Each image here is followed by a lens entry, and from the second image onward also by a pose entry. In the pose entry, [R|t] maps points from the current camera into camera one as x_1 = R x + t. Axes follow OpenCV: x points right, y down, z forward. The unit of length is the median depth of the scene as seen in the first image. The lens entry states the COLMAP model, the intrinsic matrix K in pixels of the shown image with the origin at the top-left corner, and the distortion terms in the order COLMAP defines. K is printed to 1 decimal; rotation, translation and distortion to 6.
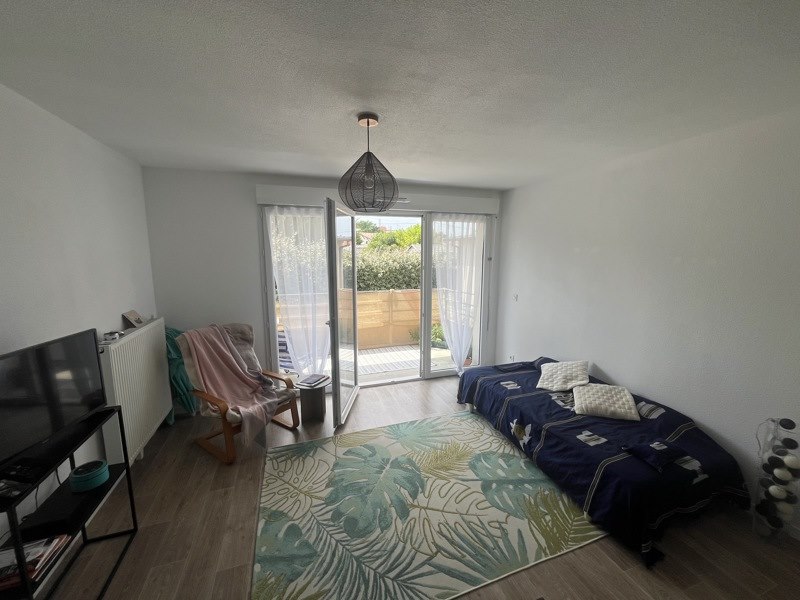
lens RADIAL K [[326.8, 0, 401.8], [0, 326.8, 301.4], [0, 0, 1]] dist [0.002102, -0.000770]
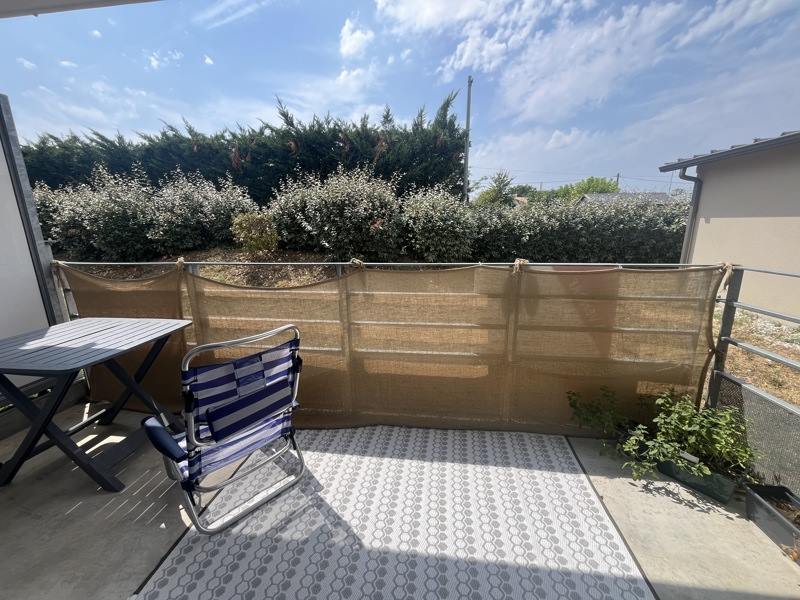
lens RADIAL K [[326.8, 0, 398.8], [0, 326.8, 300.8], [0, 0, 1]] dist [0.002102, -0.000770]
pose [[0.896267, 0.096524, -0.432885, 0.001819], [-0.058355, 0.993210, 0.100643, -0.010340], [0.439660, -0.064942, 0.895813, 0.305434]]
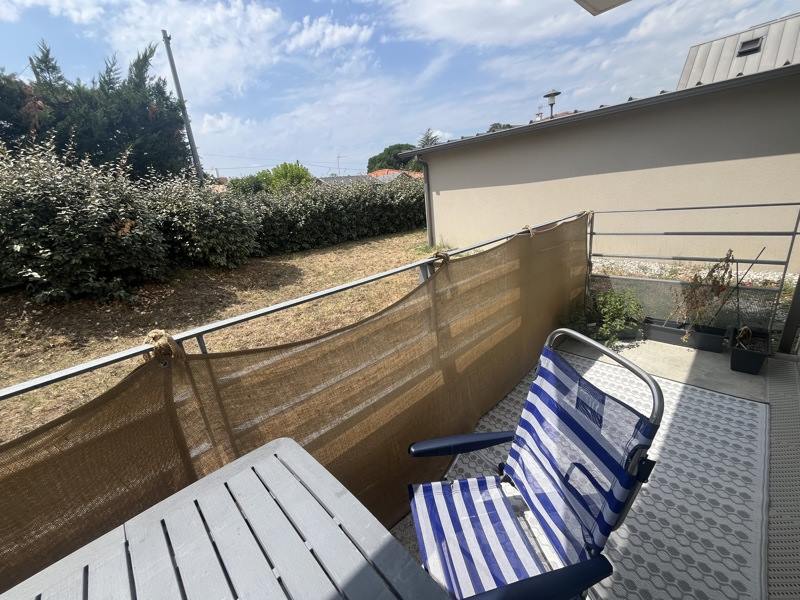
lens RADIAL K [[326.8, 0, 394.9], [0, 326.8, 300.5], [0, 0, 1]] dist [0.002102, -0.000770]
pose [[0.908406, -0.209679, 0.361708, -0.159447], [0.153740, 0.972059, 0.177386, -0.020389], [-0.388796, -0.105530, 0.915260, 0.324961]]
